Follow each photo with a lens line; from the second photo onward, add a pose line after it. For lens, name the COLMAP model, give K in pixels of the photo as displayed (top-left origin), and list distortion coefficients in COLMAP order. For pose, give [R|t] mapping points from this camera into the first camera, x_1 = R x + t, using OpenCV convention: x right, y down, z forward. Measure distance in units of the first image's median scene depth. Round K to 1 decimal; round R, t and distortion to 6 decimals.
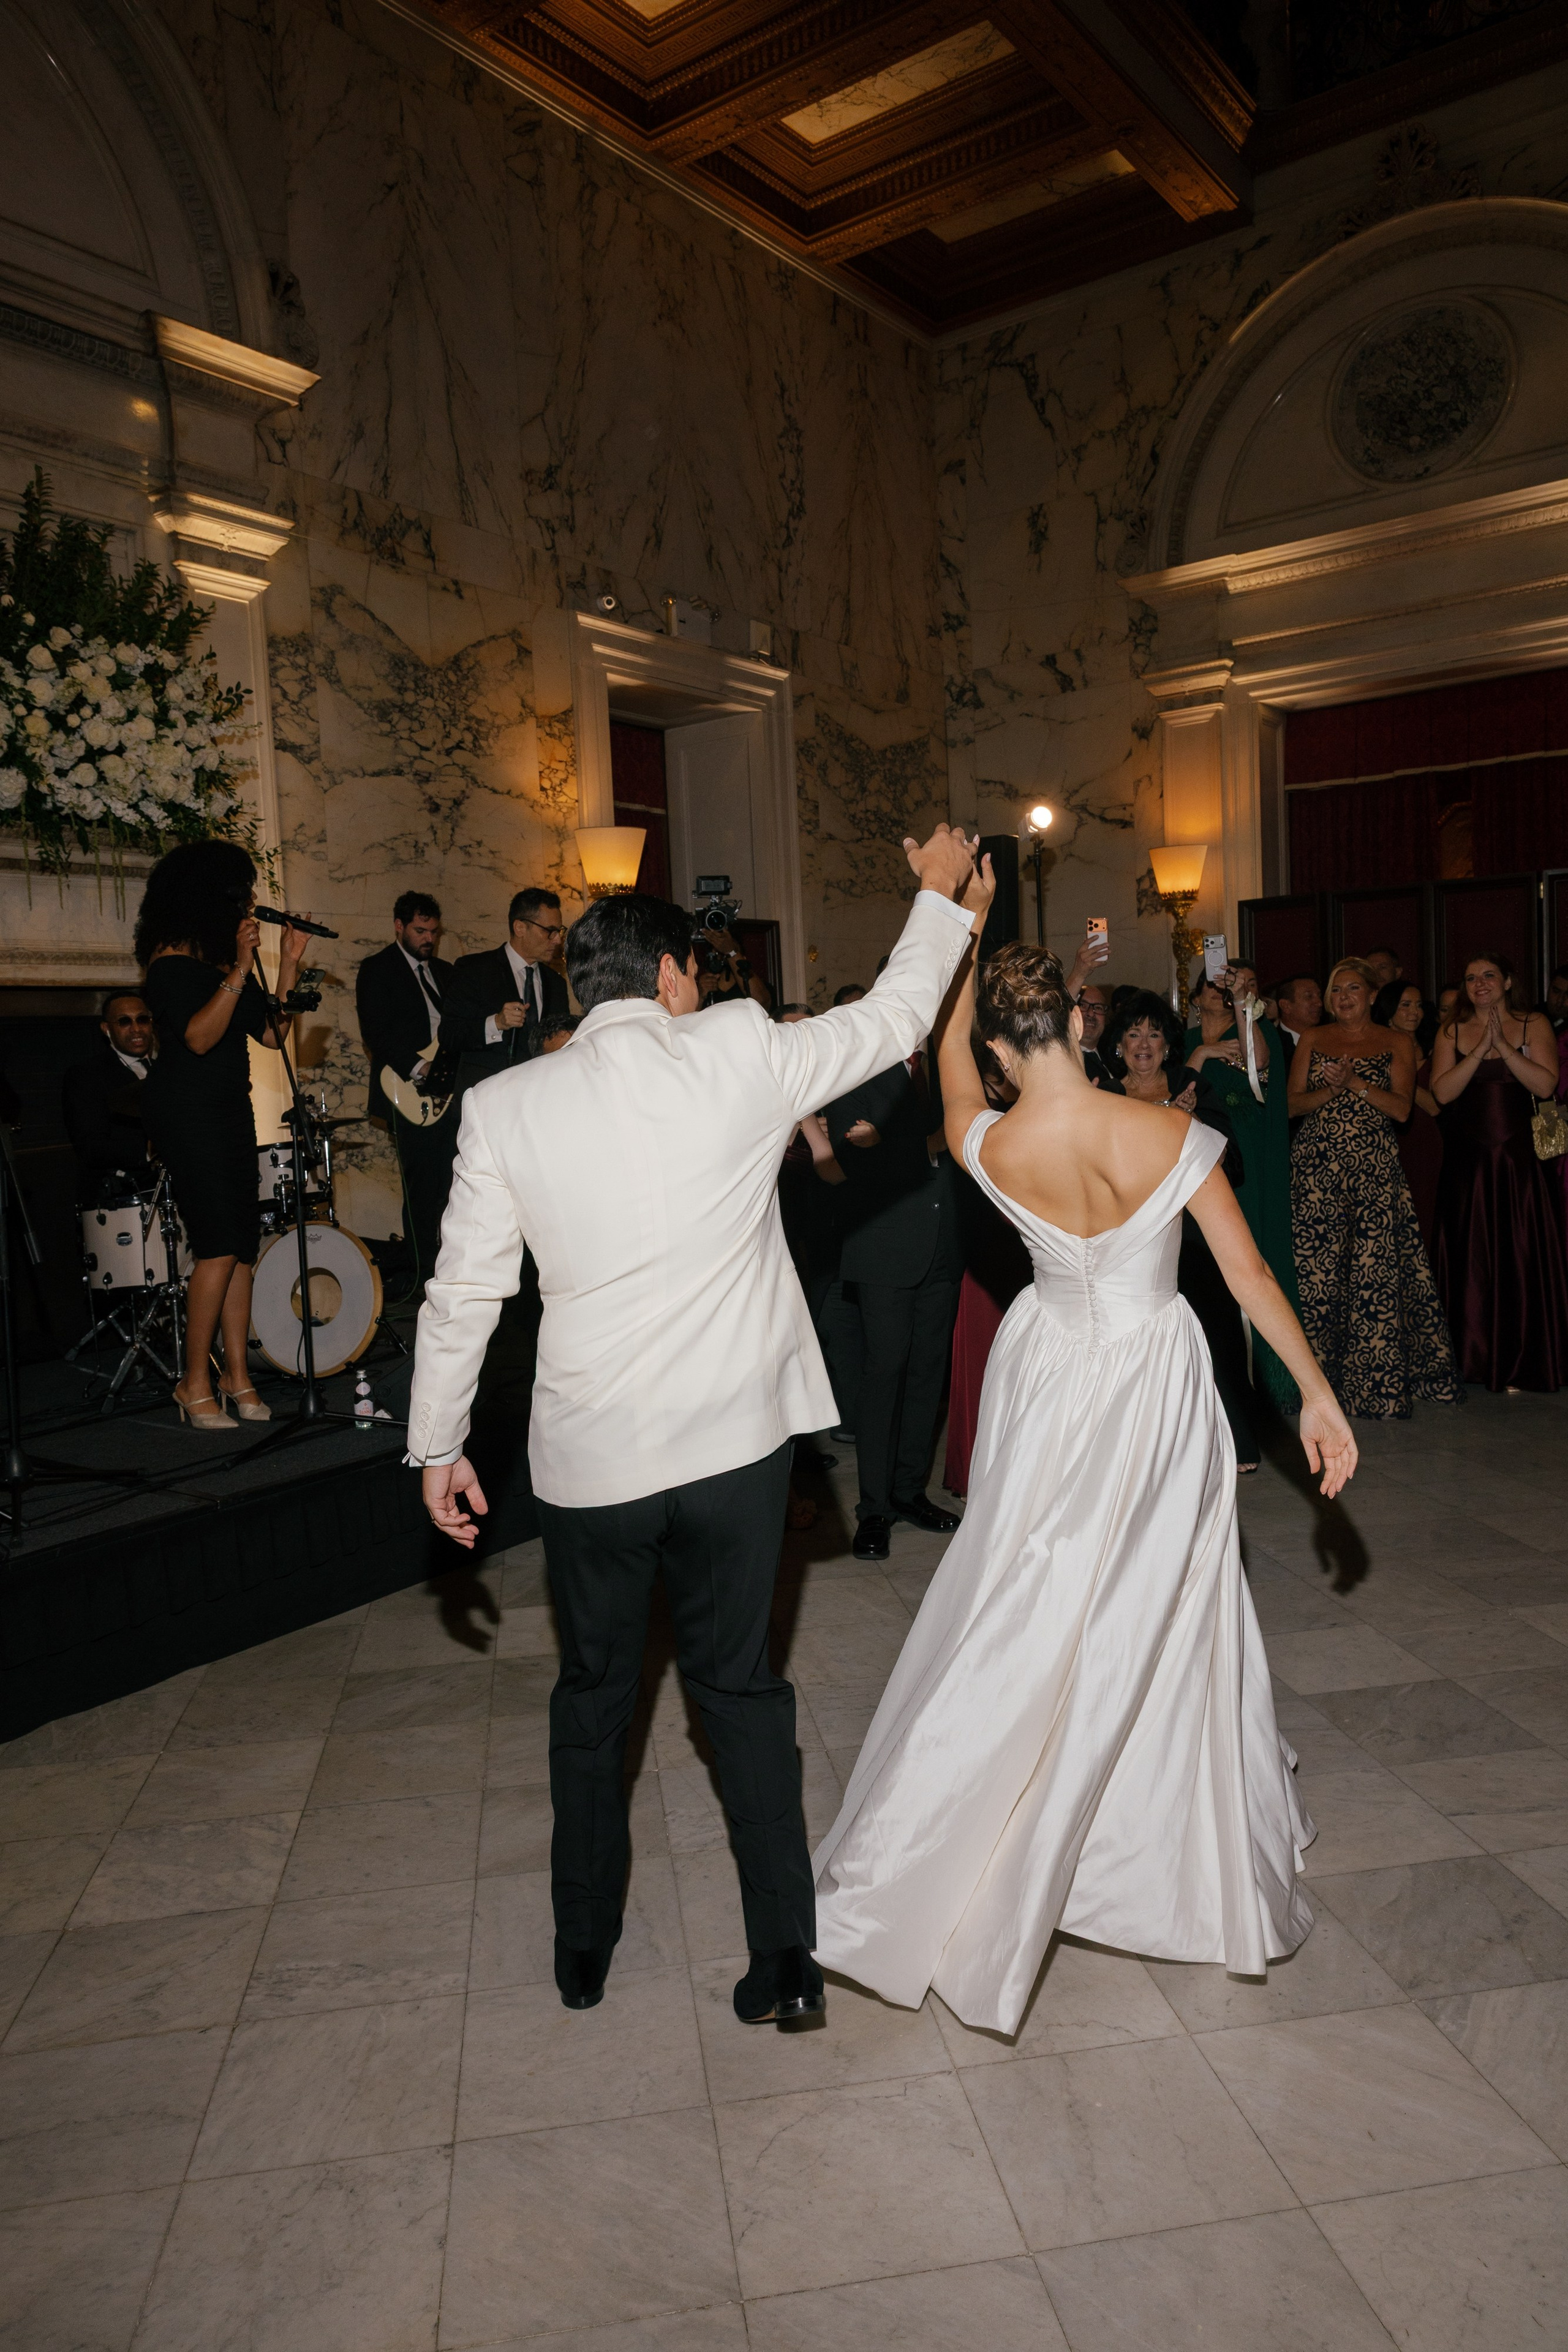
lens RADIAL K [[1549.9, 0, 786.9], [0, 1549.9, 1170.5], [0, 0, 1]] dist [-0.007397, -0.000955]
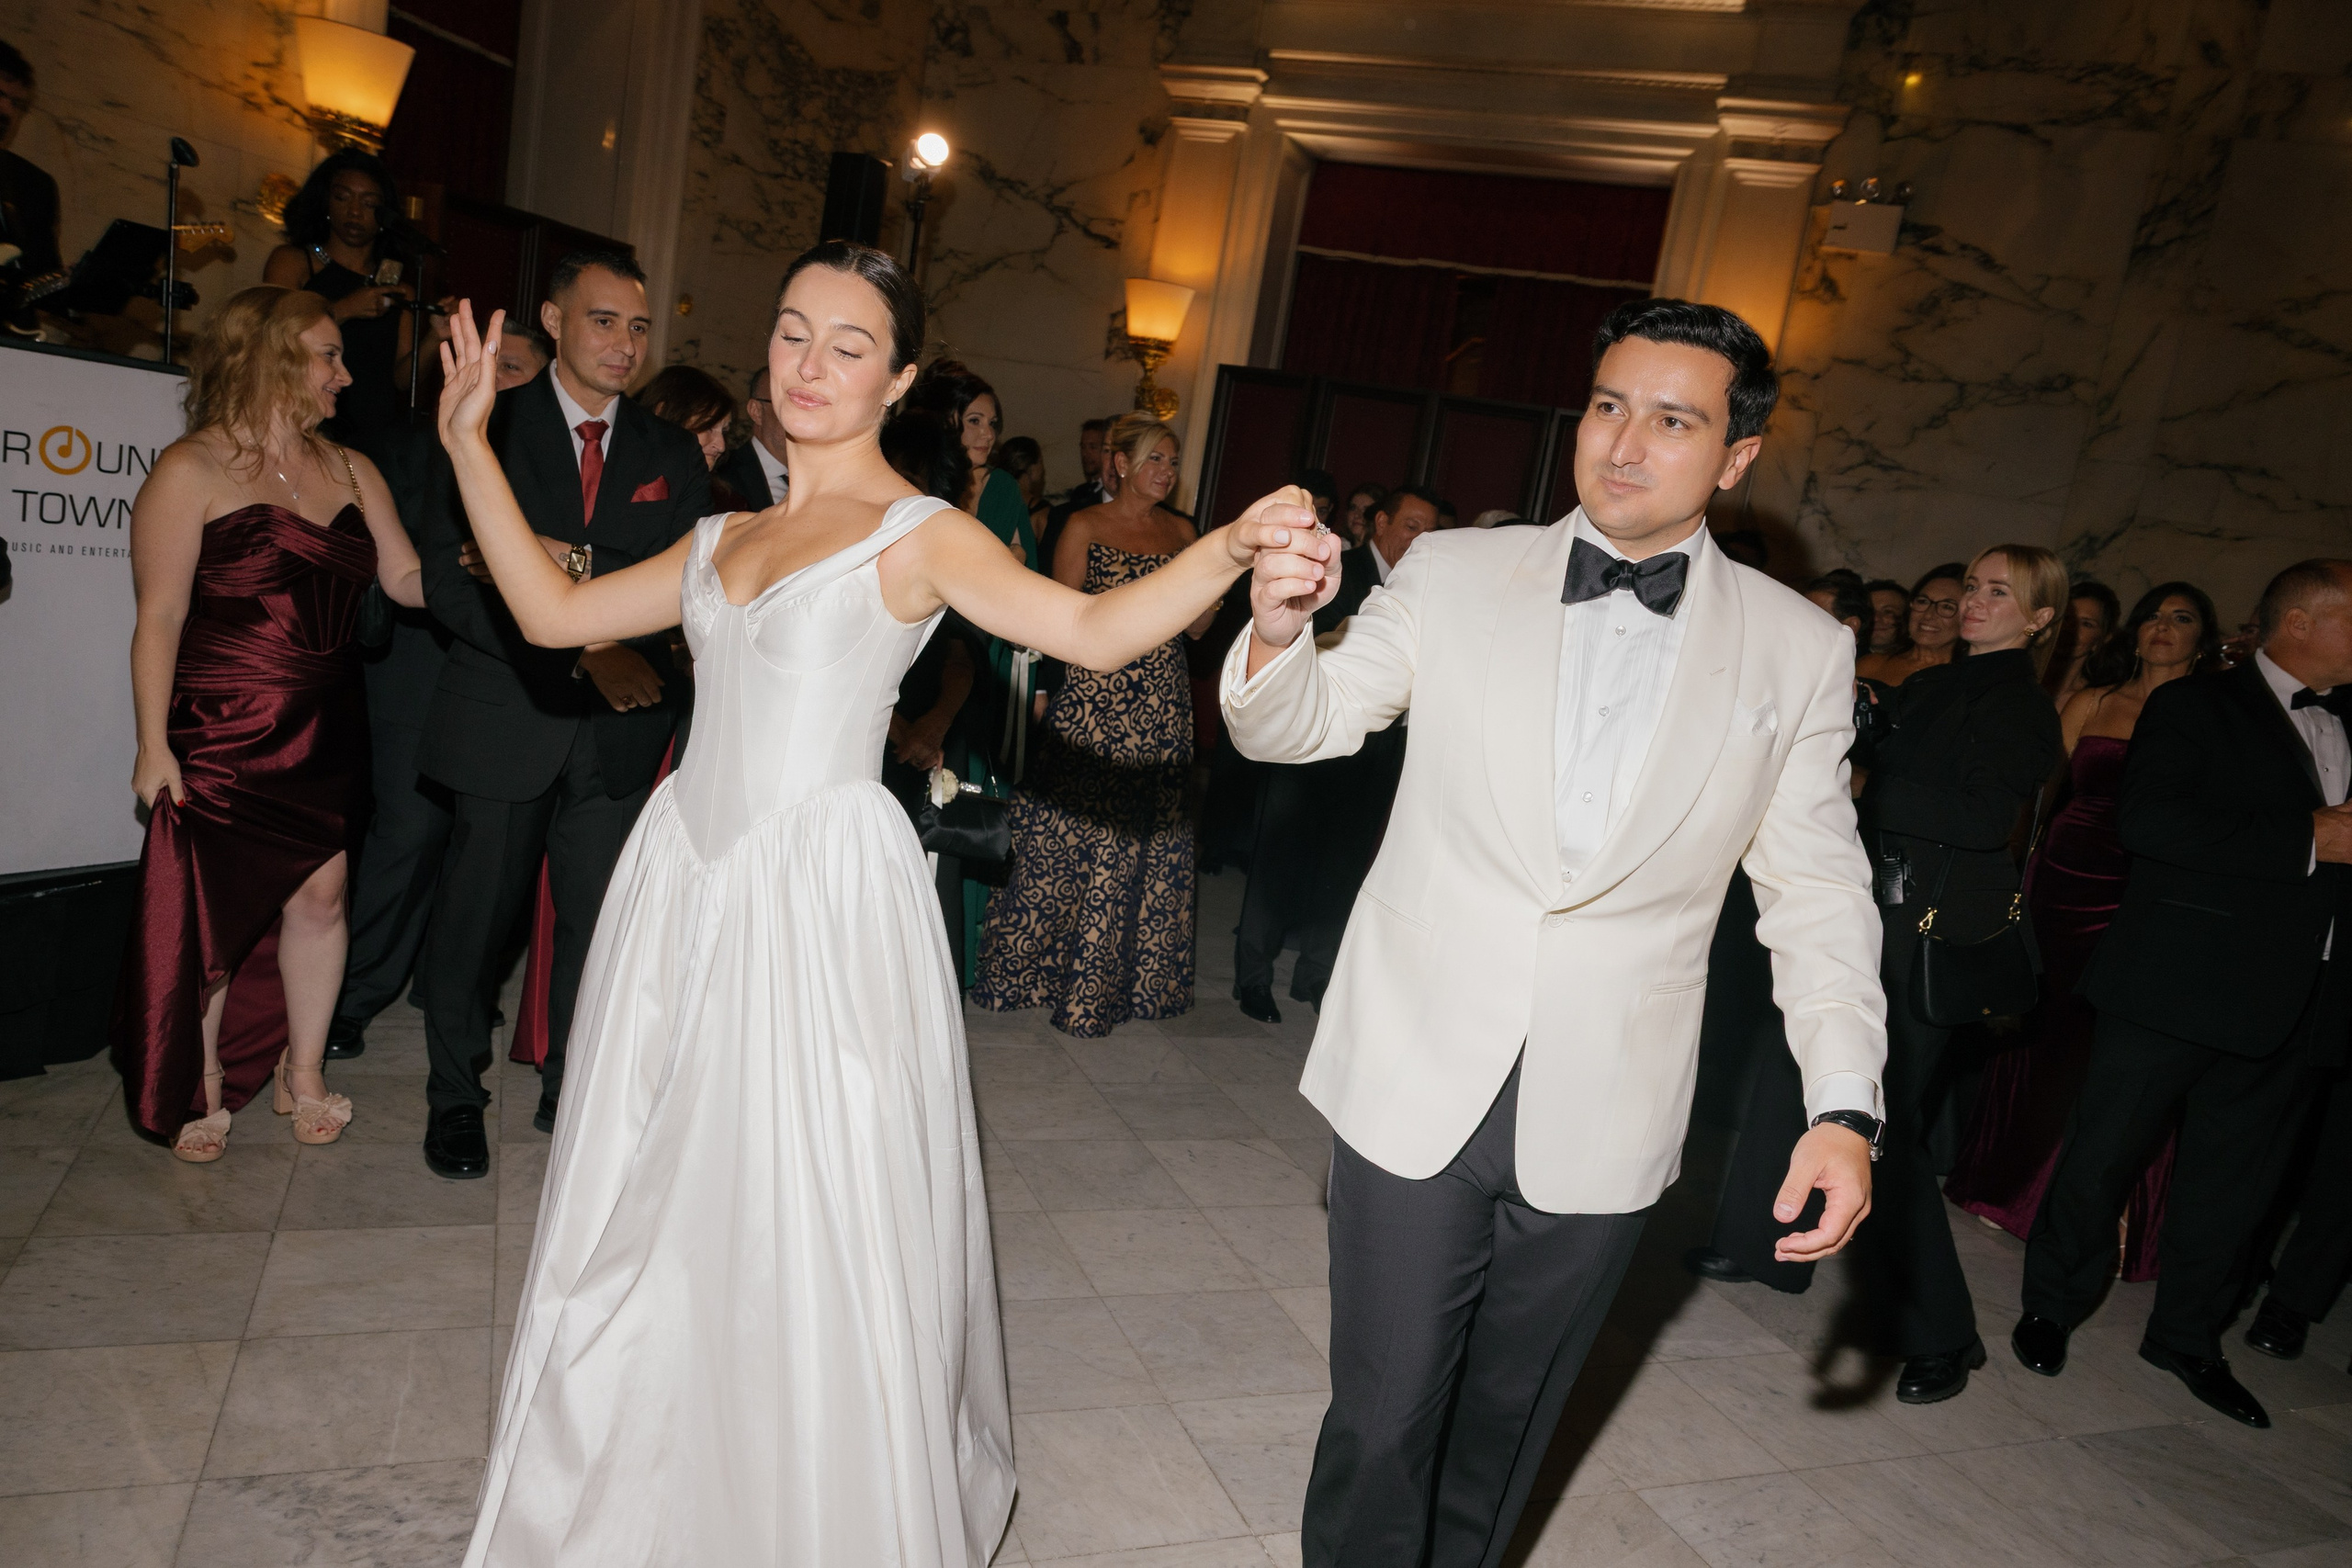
lens RADIAL K [[1561.3, 0, 1176.5], [0, 1561.3, 783.2], [0, 0, 1]] dist [-0.001170, 0.001309]
pose [[0.948465, 0.162979, 0.271758, 0.090999], [-0.191320, 0.978172, 0.081097, -0.020012], [-0.252609, -0.128910, 0.958943, 0.192551]]
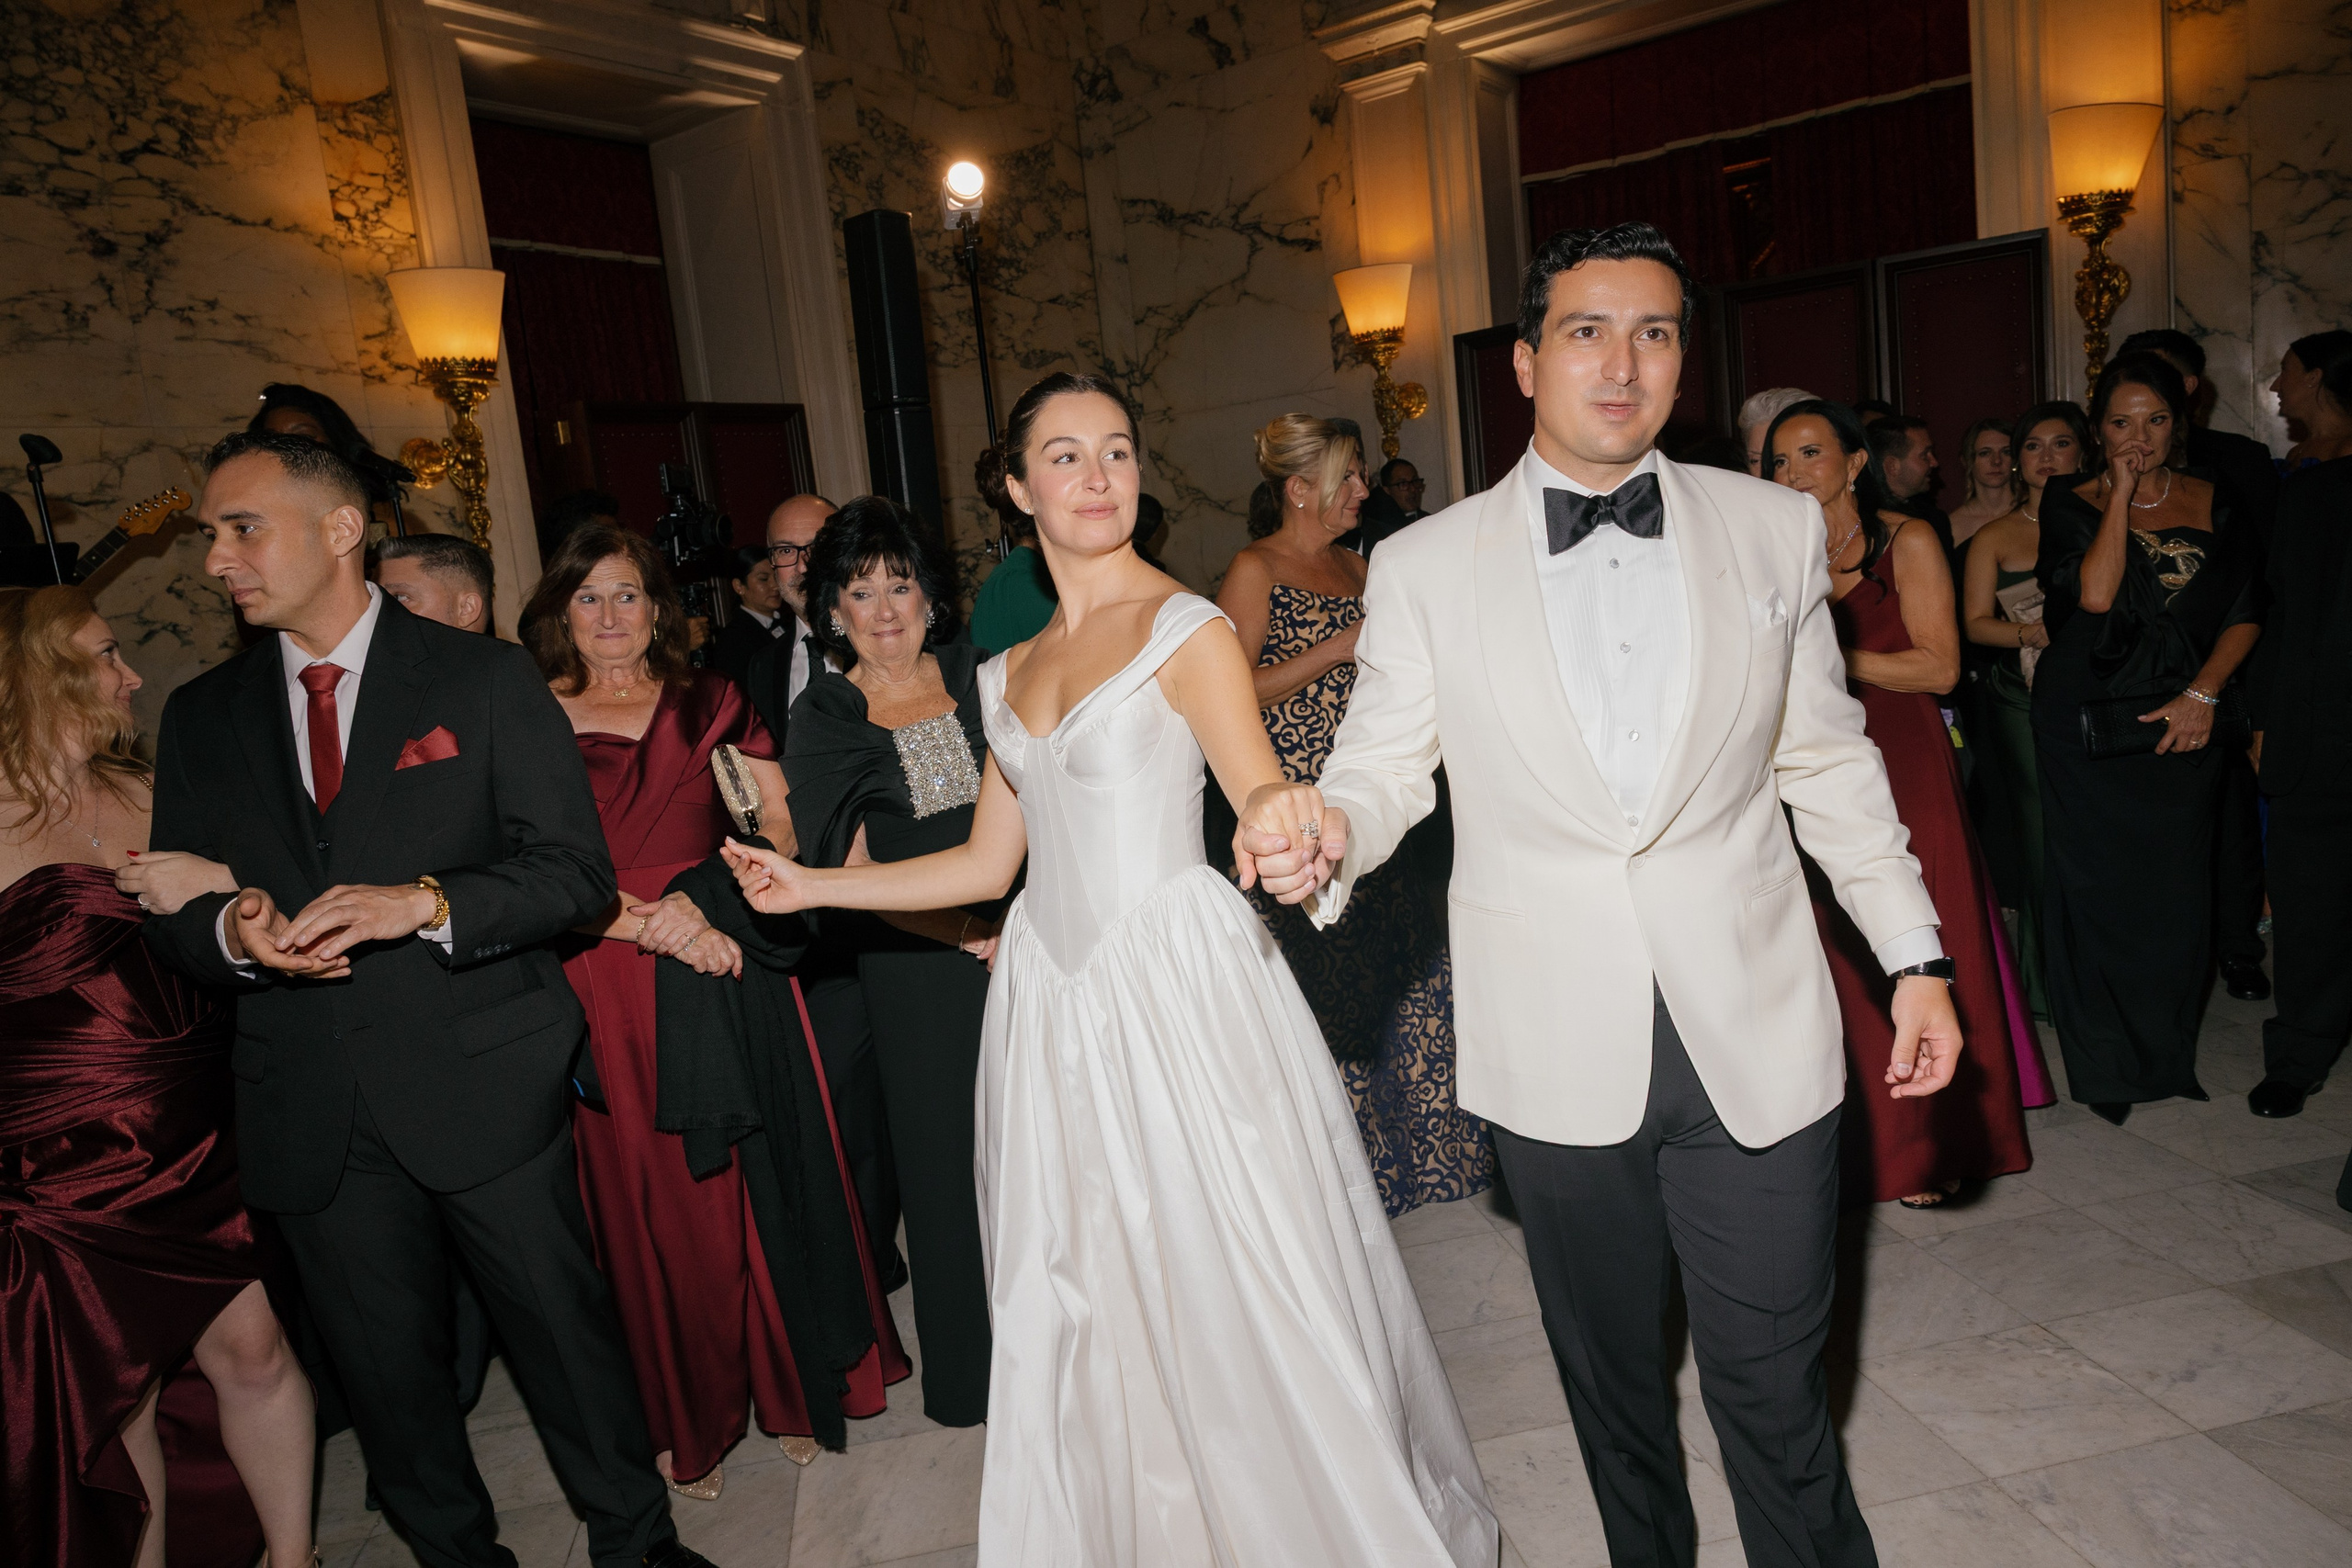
lens RADIAL K [[1574.8, 0, 1178.2], [0, 1574.8, 783.9], [0, 0, 1]] dist [-0.002561, -0.000716]
pose [[0.997830, -0.063760, 0.016427, 0.160038], [0.062475, 0.995623, 0.069517, -0.030983], [-0.020787, -0.068340, 0.997445, 0.299164]]
